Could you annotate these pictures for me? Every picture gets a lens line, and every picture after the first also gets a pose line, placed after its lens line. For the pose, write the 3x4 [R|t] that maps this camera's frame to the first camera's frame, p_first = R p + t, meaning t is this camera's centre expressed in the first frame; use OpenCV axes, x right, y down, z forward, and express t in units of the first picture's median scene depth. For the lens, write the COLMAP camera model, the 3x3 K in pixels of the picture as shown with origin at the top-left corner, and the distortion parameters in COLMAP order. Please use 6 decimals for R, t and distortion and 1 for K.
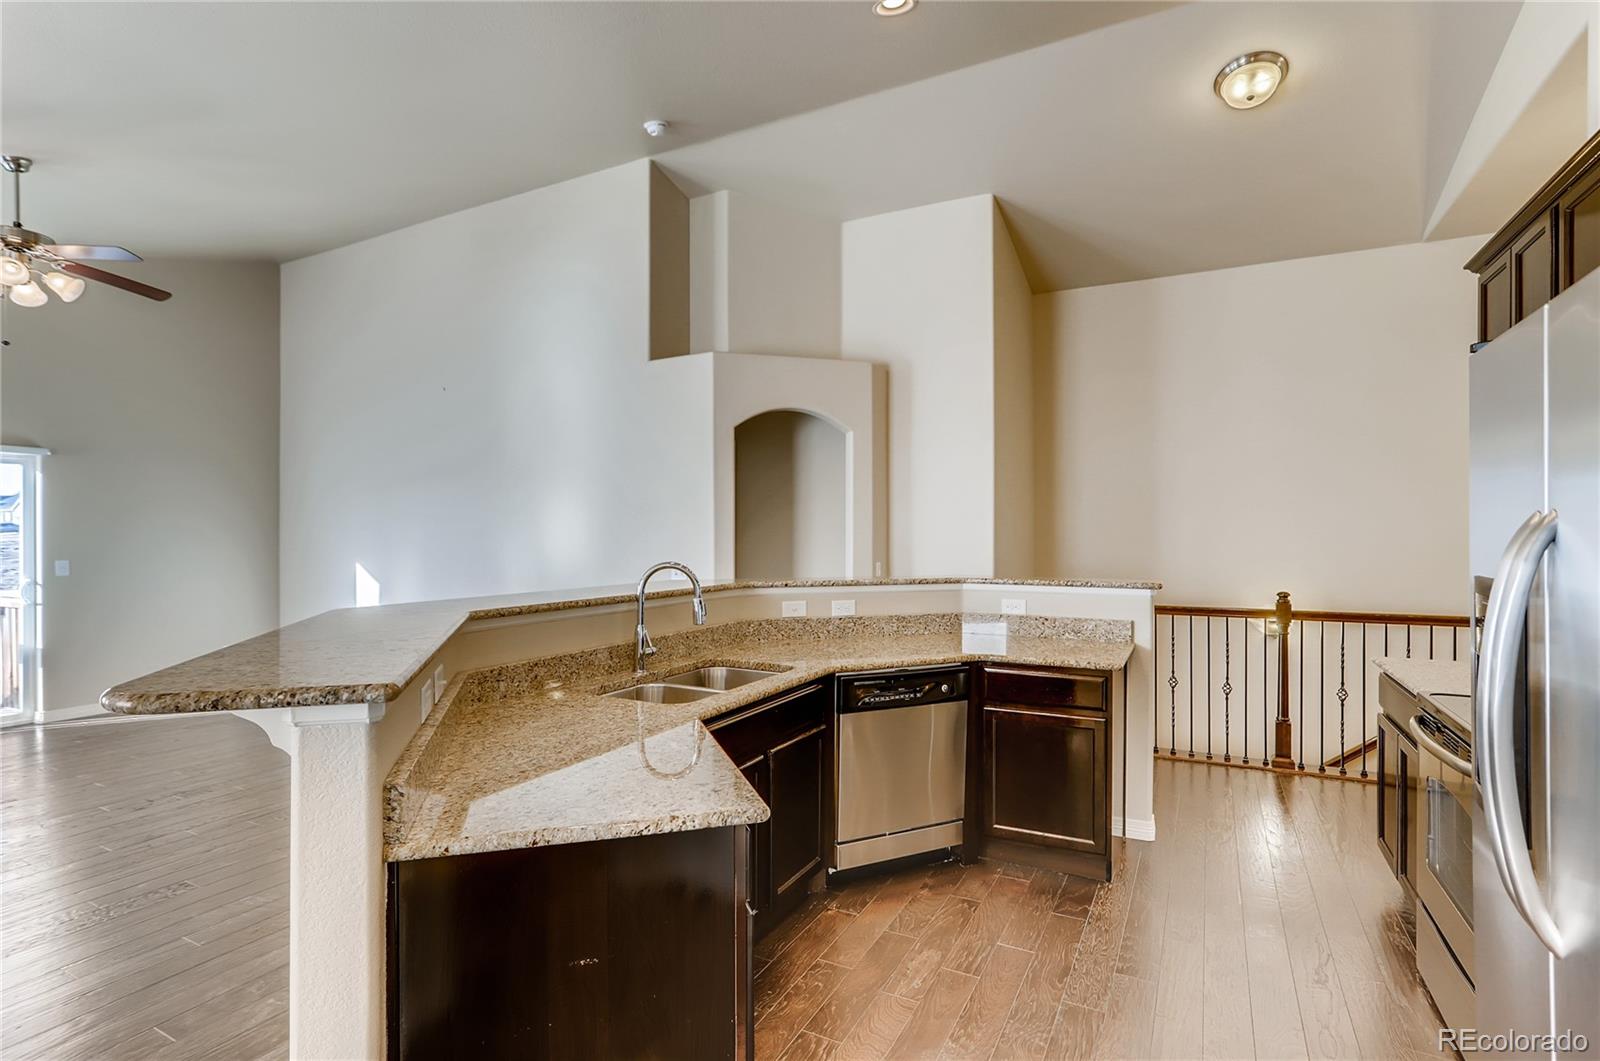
lens RADIAL K [[777.0, 0, 791.7], [0, 777.0, 513.6], [0, 0, 1]] dist [-0.016004, 0.003609]
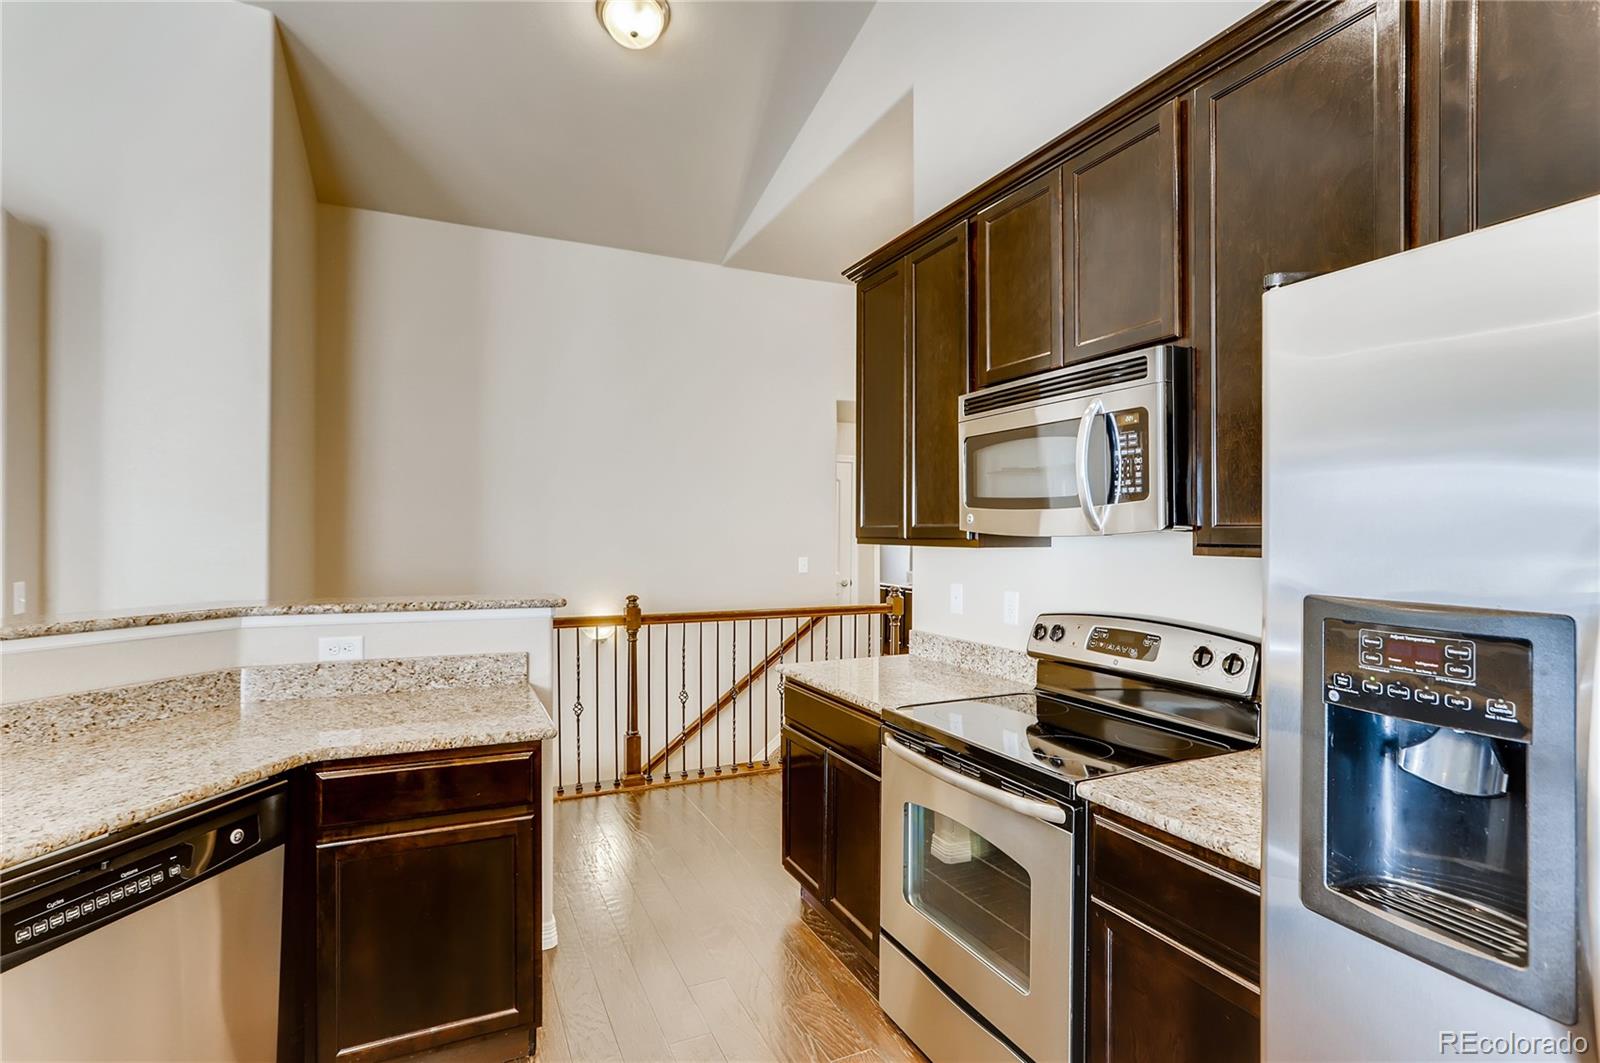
lens RADIAL K [[777.0, 0, 802.0], [0, 777.0, 534.7], [0, 0, 1]] dist [-0.016004, 0.003609]
pose [[0.602555, 0.002844, 0.798072, 0.014875], [-0.024676, 0.999582, 0.015069, 0.009985], [-0.797696, -0.028773, 0.602373, 0.303833]]
